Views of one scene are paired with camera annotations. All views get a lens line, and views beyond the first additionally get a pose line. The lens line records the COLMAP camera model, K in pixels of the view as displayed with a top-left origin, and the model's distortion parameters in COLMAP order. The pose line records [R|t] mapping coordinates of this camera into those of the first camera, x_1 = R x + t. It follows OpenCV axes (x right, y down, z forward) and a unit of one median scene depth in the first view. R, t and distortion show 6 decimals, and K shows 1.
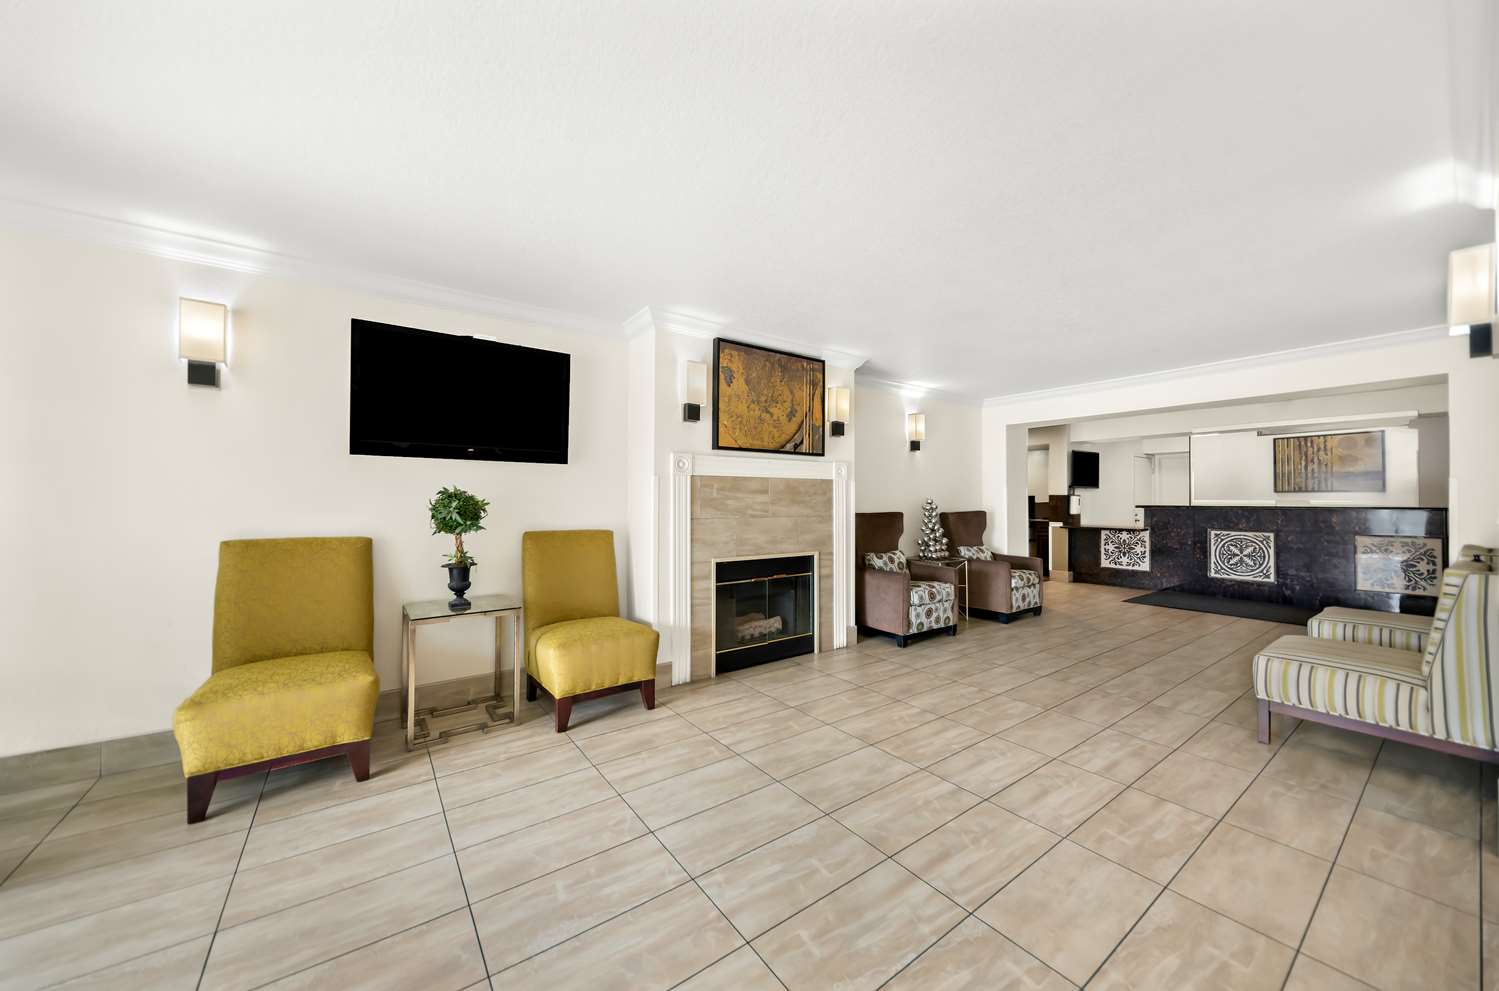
lens RADIAL K [[528.7, 0, 743.9], [0, 528.7, 492.2], [0, 0, 1]] dist [-0.000420, -0.000156]
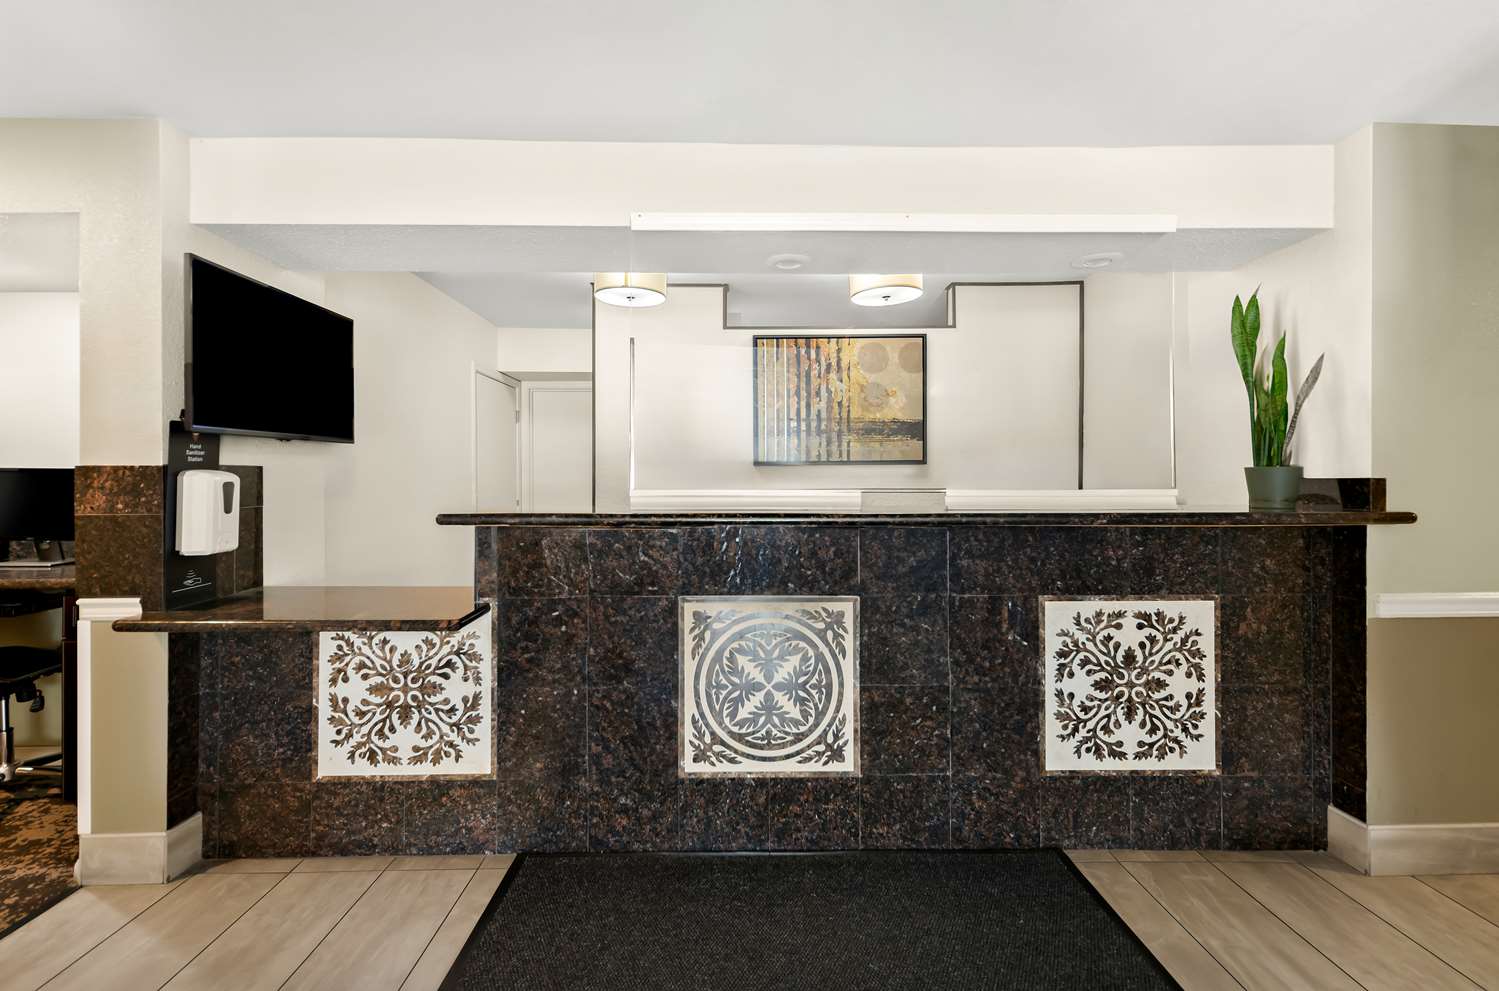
lens RADIAL K [[690.3, 0, 748.6], [0, 690.3, 481.1], [0, 0, 1]] dist [0.004535, 0.000348]
pose [[0.566387, -0.007326, 0.824107, 0.568013], [-0.007352, 0.999876, 0.013941, 0.006018], [-0.824106, -0.013955, 0.566263, 0.717473]]
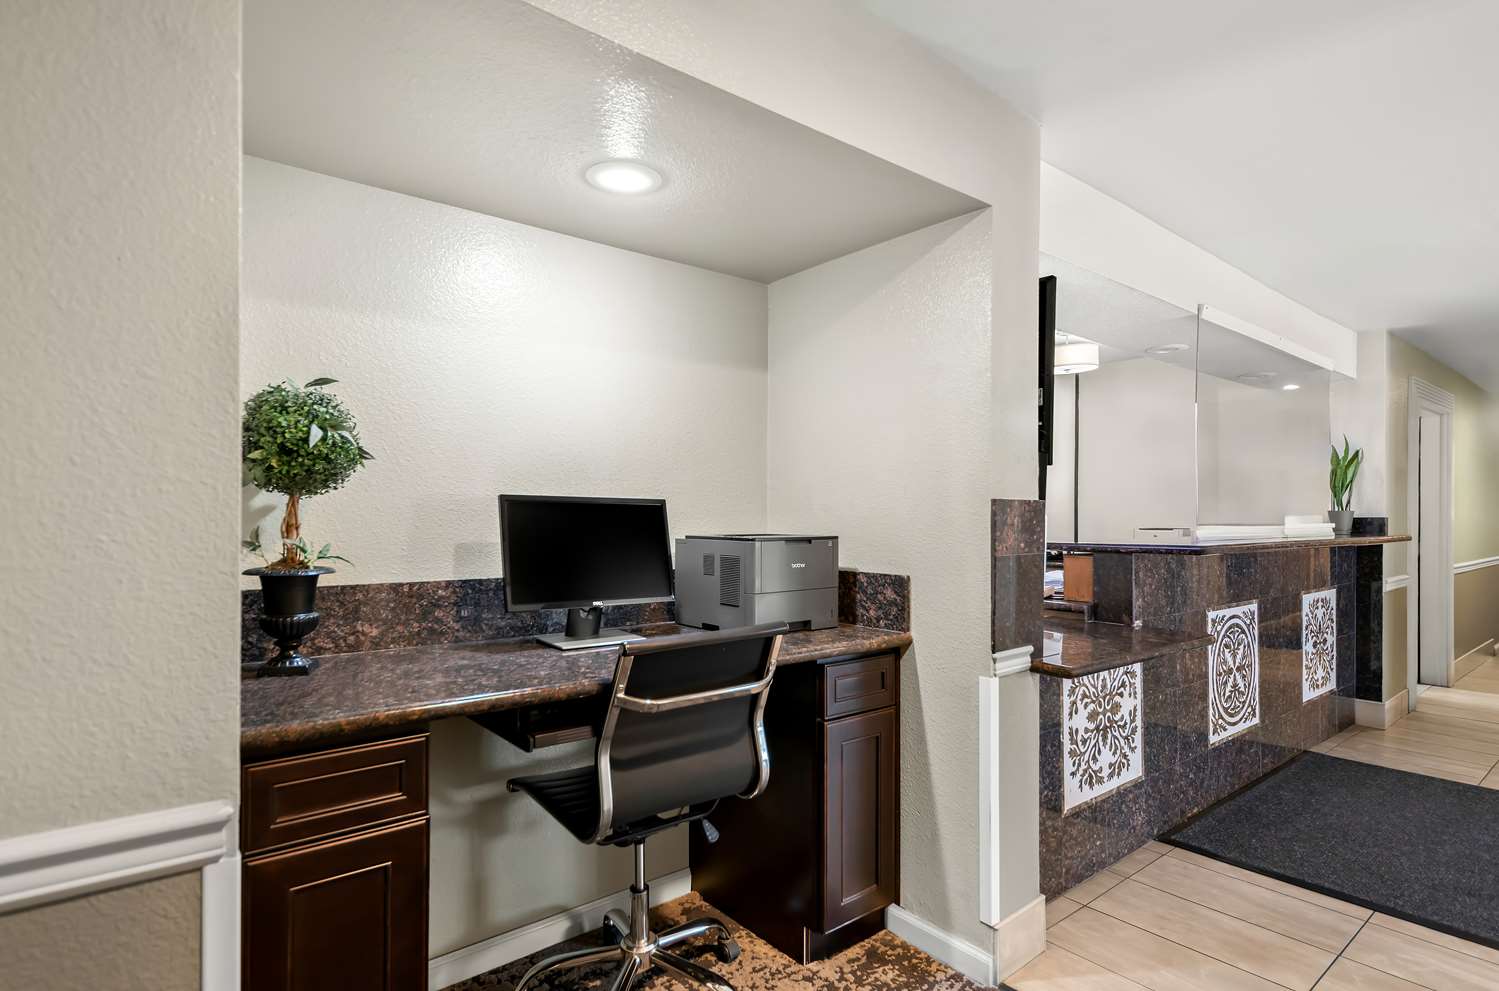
lens RADIAL K [[773.7, 0, 749.3], [0, 773.7, 505.4], [0, 0, 1]] dist [-0.002587, -0.000202]
pose [[-0.061625, 0.002361, 0.998097, 0.370430], [-0.021695, 0.999758, -0.003704, 0.011004], [-0.997864, -0.021882, -0.061559, 1.228171]]
